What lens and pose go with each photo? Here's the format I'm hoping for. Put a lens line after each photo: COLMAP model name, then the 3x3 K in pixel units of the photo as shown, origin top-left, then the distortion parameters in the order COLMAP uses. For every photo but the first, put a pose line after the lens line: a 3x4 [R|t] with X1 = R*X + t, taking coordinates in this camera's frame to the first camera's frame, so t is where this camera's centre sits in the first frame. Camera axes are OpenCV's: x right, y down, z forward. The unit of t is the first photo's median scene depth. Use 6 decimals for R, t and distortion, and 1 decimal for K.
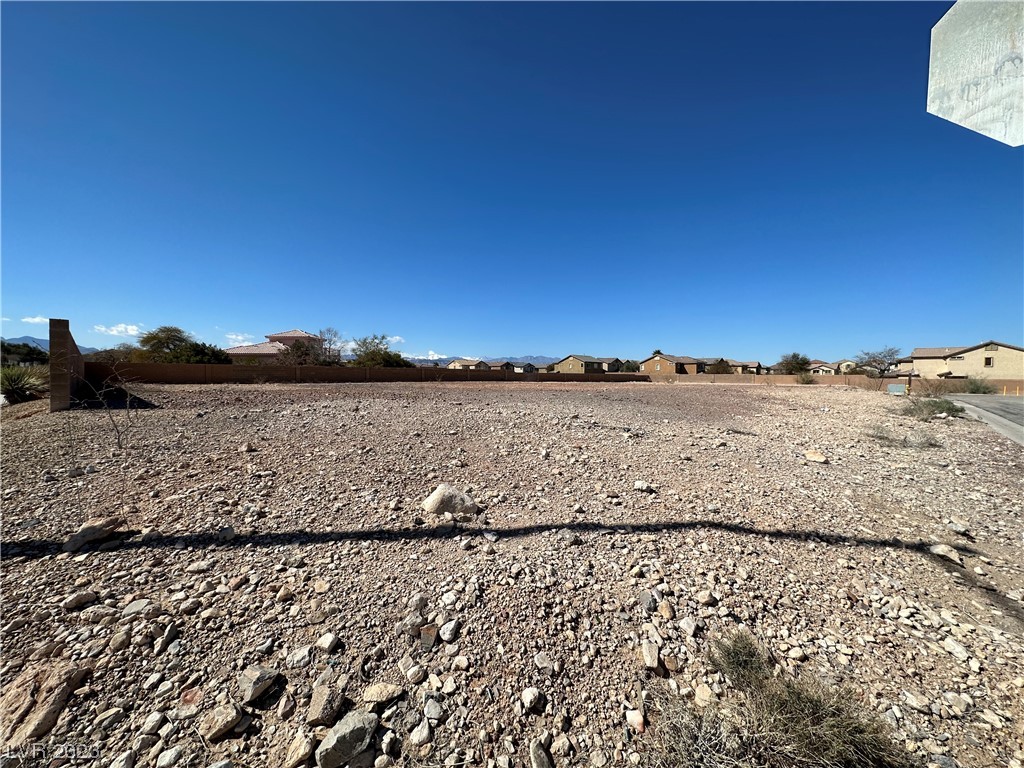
lens RADIAL K [[412.0, 0, 510.3], [0, 412.0, 381.8], [0, 0, 1]] dist [-0.001150, 0.000535]
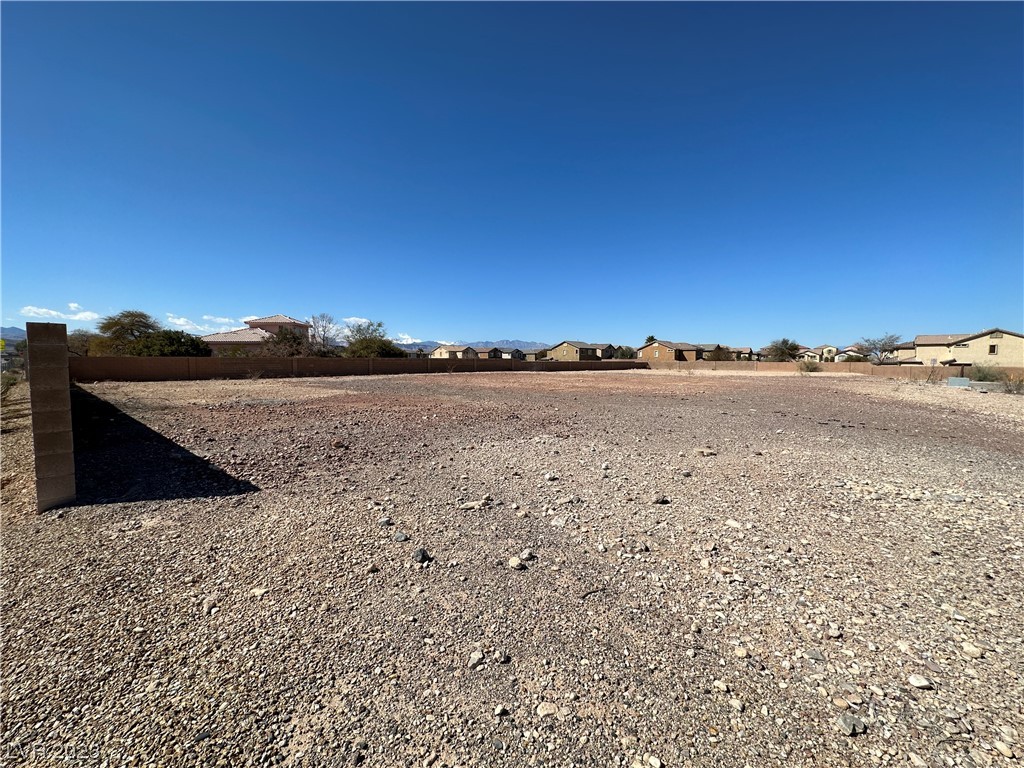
lens RADIAL K [[412.9, 0, 509.8], [0, 412.9, 382.6], [0, 0, 1]] dist [-0.001254, 0.000257]
pose [[0.998297, -0.006564, 0.057966, -0.068160], [0.004250, 0.999192, 0.039957, -0.011794], [-0.058182, -0.039642, 0.997519, 0.056330]]
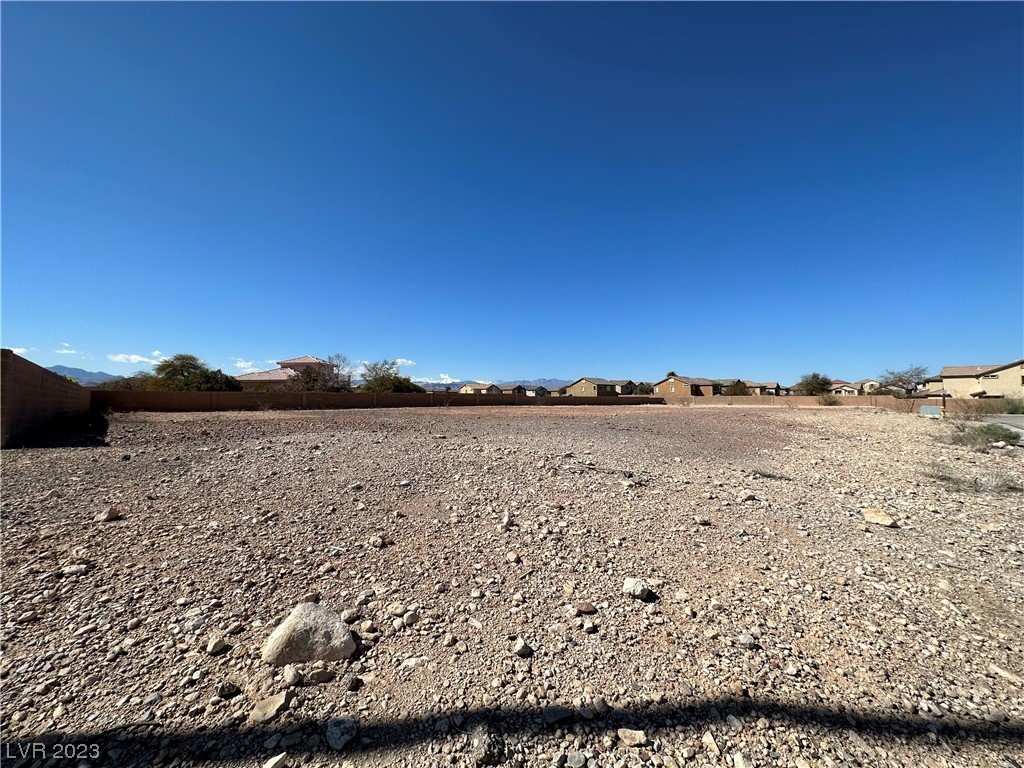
lens RADIAL K [[412.0, 0, 510.3], [0, 412.0, 381.8], [0, 0, 1]] dist [-0.001150, 0.000535]
pose [[0.999433, -0.010785, -0.031911, 0.007366], [0.008969, 0.998362, -0.056504, -0.002065], [0.032468, 0.056186, 0.997892, 0.016079]]
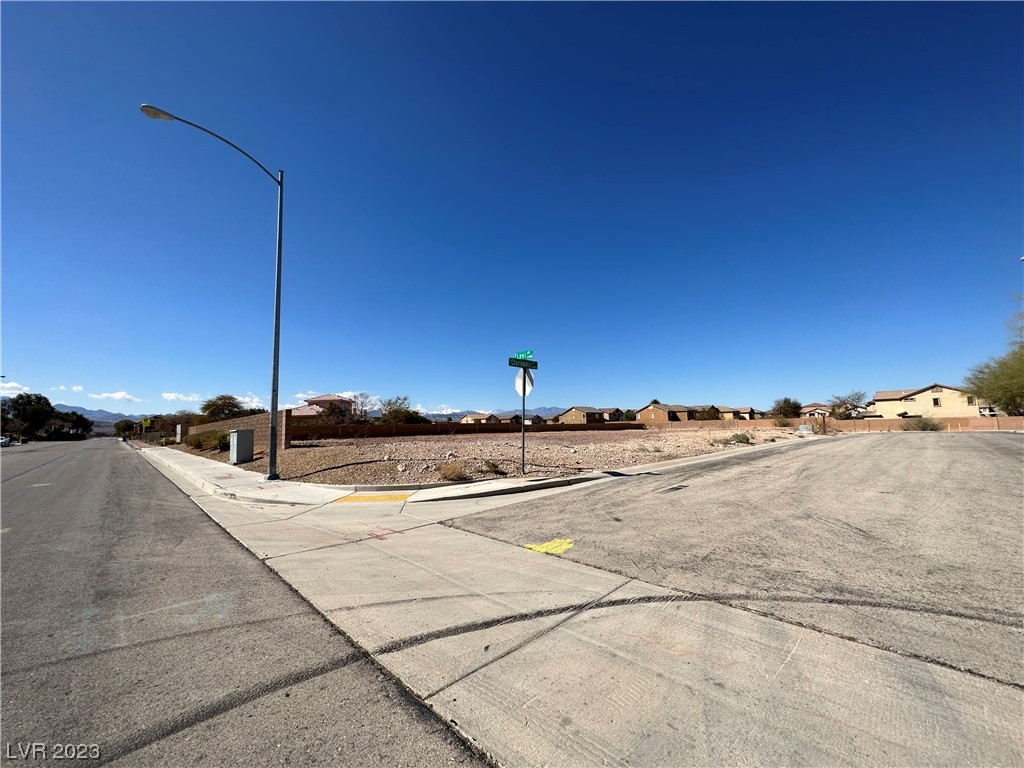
lens RADIAL K [[412.9, 0, 509.8], [0, 412.9, 382.6], [0, 0, 1]] dist [-0.001254, 0.000257]
pose [[0.998894, -0.034587, -0.031863, 0.028741], [0.030371, 0.991766, -0.124414, 0.003186], [0.035903, 0.123308, 0.991719, -0.155610]]
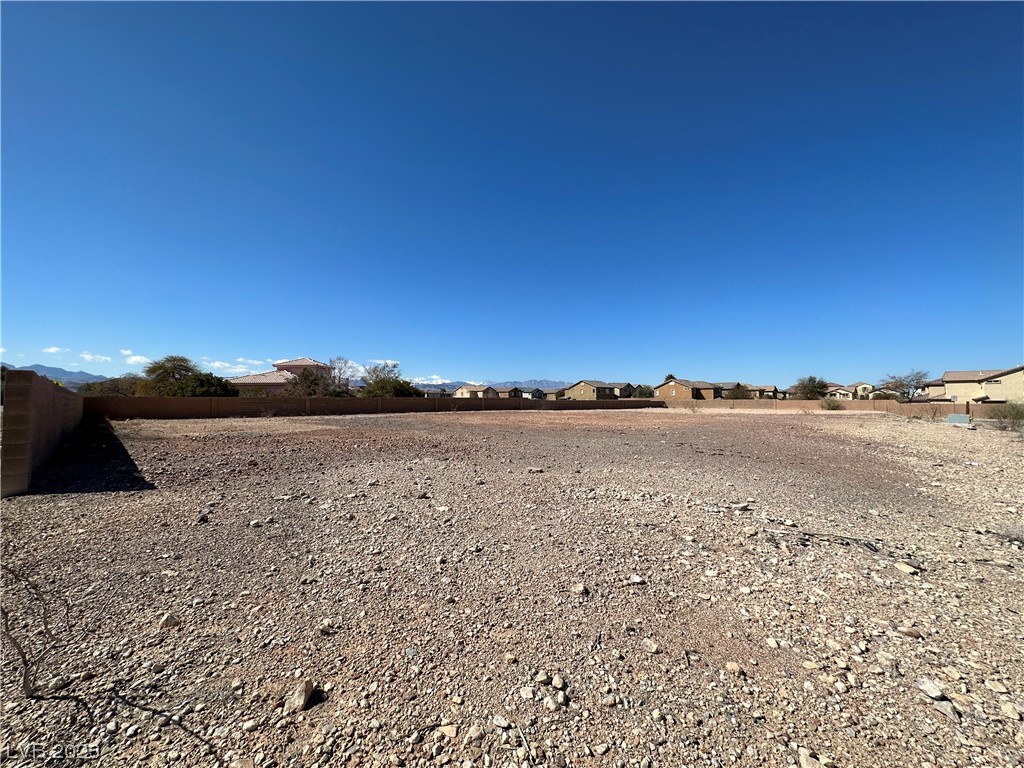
lens RADIAL K [[412.9, 0, 509.8], [0, 412.9, 382.6], [0, 0, 1]] dist [-0.001254, 0.000257]
pose [[0.999918, -0.007875, -0.010108, -0.024834], [0.007292, 0.998379, -0.056454, -0.009776], [0.010537, 0.056375, 0.998354, 0.032462]]
